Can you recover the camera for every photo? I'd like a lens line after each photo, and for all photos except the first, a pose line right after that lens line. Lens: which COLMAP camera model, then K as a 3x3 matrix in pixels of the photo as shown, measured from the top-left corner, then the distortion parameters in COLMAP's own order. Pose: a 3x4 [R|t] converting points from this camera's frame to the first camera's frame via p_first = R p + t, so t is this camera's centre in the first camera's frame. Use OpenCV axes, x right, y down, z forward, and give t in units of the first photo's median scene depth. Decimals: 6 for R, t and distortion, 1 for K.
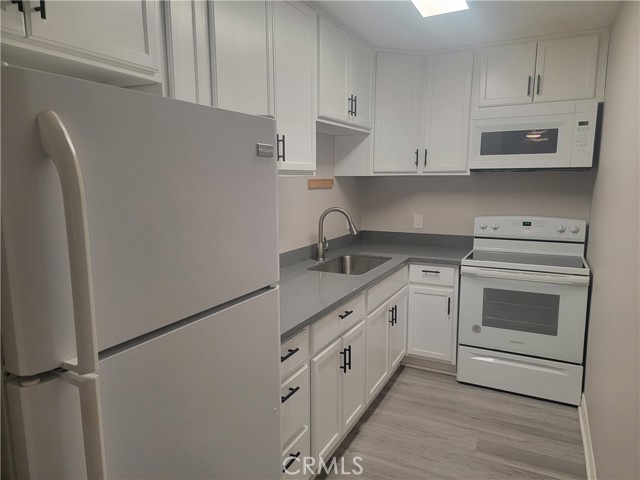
lens RADIAL K [[454.5, 0, 318.7], [0, 454.5, 245.8], [0, 0, 1]] dist [0.080372, -0.053693]
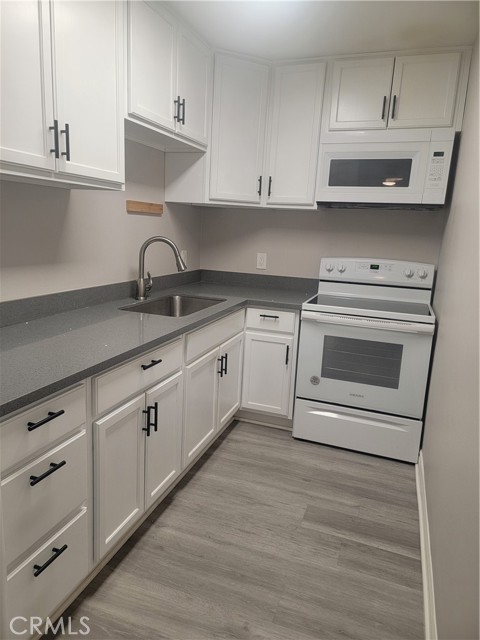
lens RADIAL K [[454.5, 0, 240.0], [0, 454.5, 320.0], [0, 0, 1]] dist [0.080372, -0.053693]
pose [[0.991415, 0.024938, 0.128354, 0.082518], [-0.032246, 0.997956, 0.055178, 0.018154], [-0.126716, -0.058843, 0.990192, 0.144824]]
